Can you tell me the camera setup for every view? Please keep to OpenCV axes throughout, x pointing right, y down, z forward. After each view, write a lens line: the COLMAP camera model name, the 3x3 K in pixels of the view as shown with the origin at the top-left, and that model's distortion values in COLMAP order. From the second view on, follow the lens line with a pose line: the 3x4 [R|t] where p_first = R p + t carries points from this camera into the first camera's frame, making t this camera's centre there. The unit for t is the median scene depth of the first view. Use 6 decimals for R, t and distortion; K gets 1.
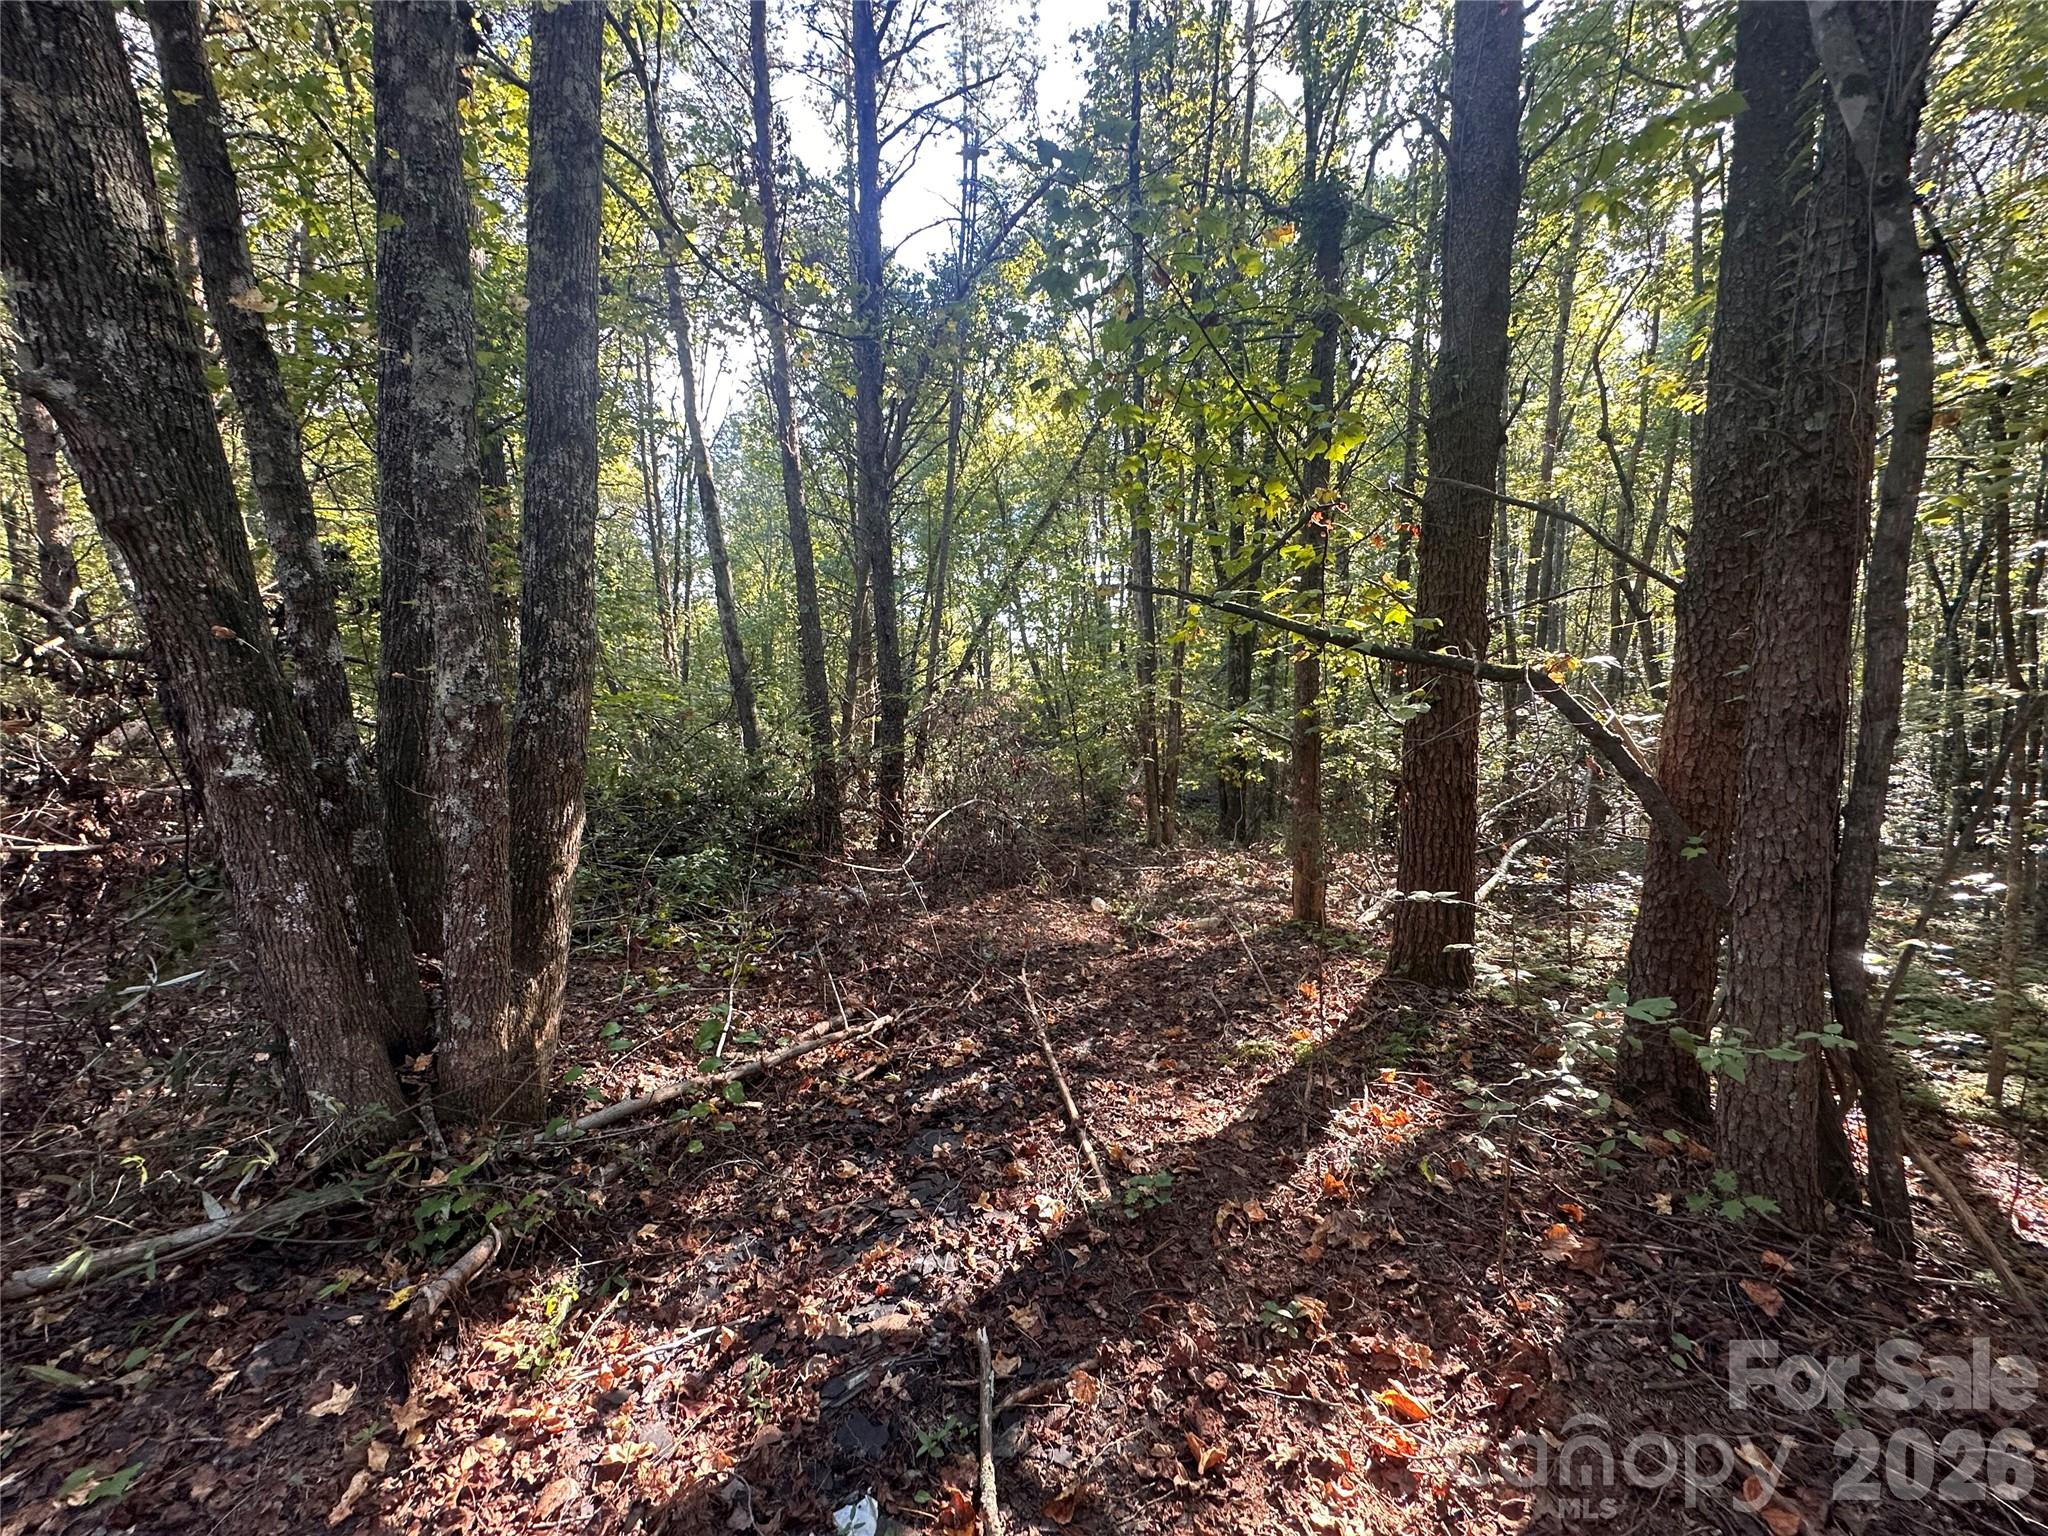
lens RADIAL K [[824.1, 0, 1024.0], [0, 824.1, 768.0], [0, 0, 1]] dist [0.000398, 0.000572]
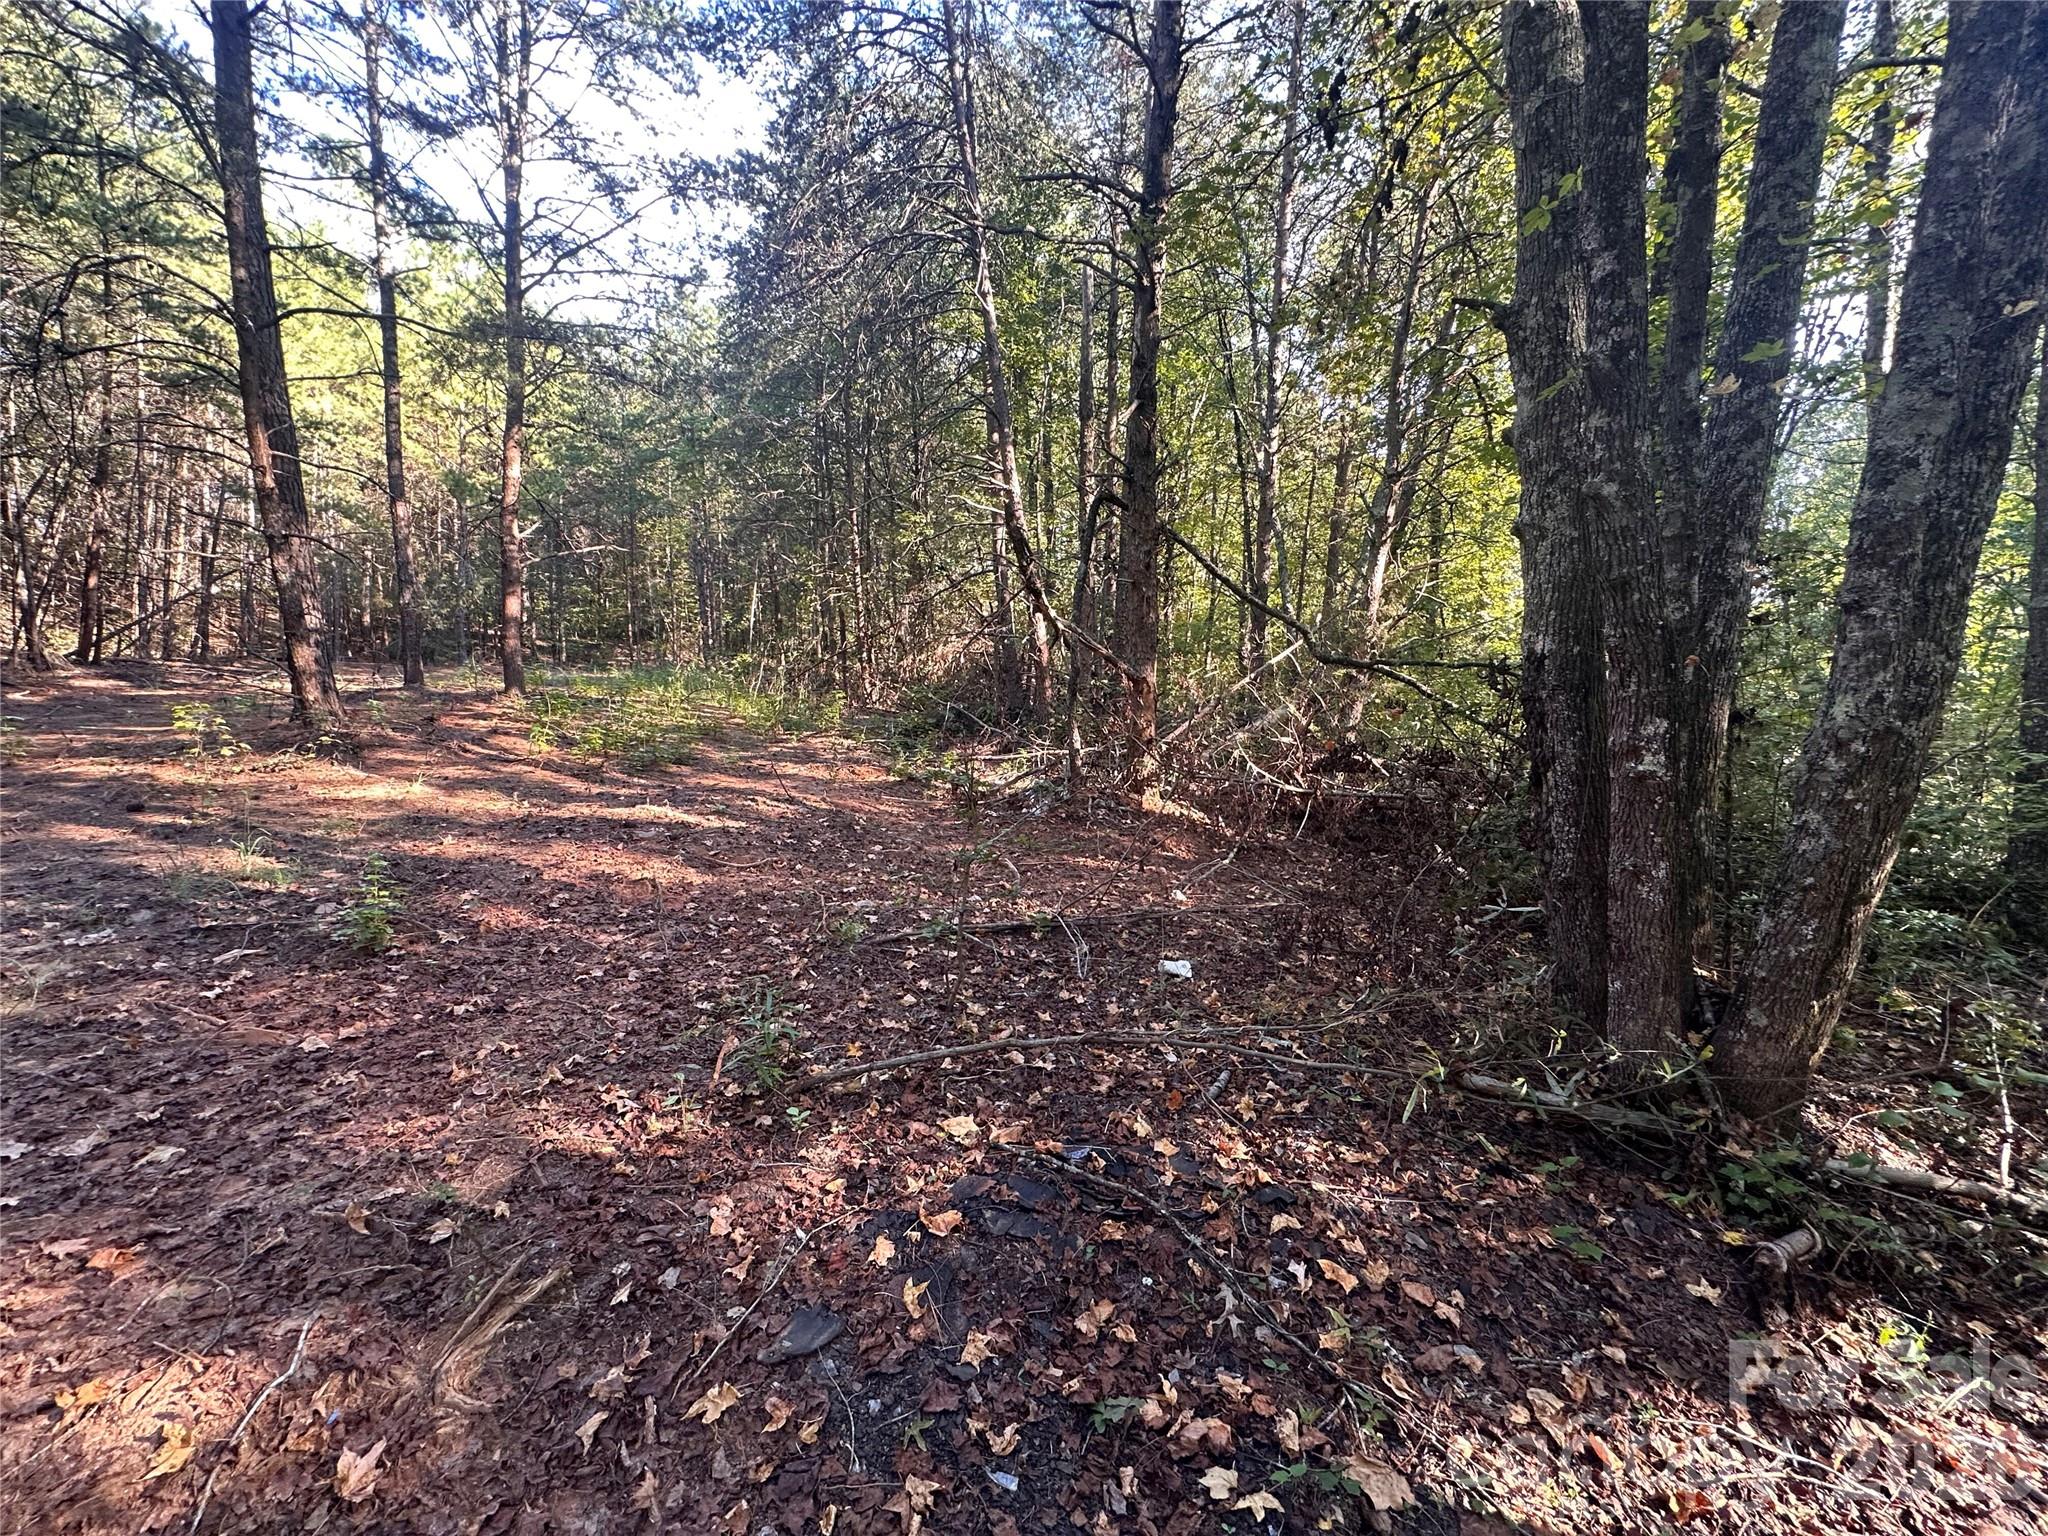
lens RADIAL K [[824.1, 0, 1024.0], [0, 824.1, 768.0], [0, 0, 1]] dist [0.000398, 0.000572]
pose [[0.476824, 0.126856, -0.869797, -0.290482], [-0.128593, 0.988952, 0.073739, 0.034029], [0.869541, 0.076689, 0.487869, -0.441902]]
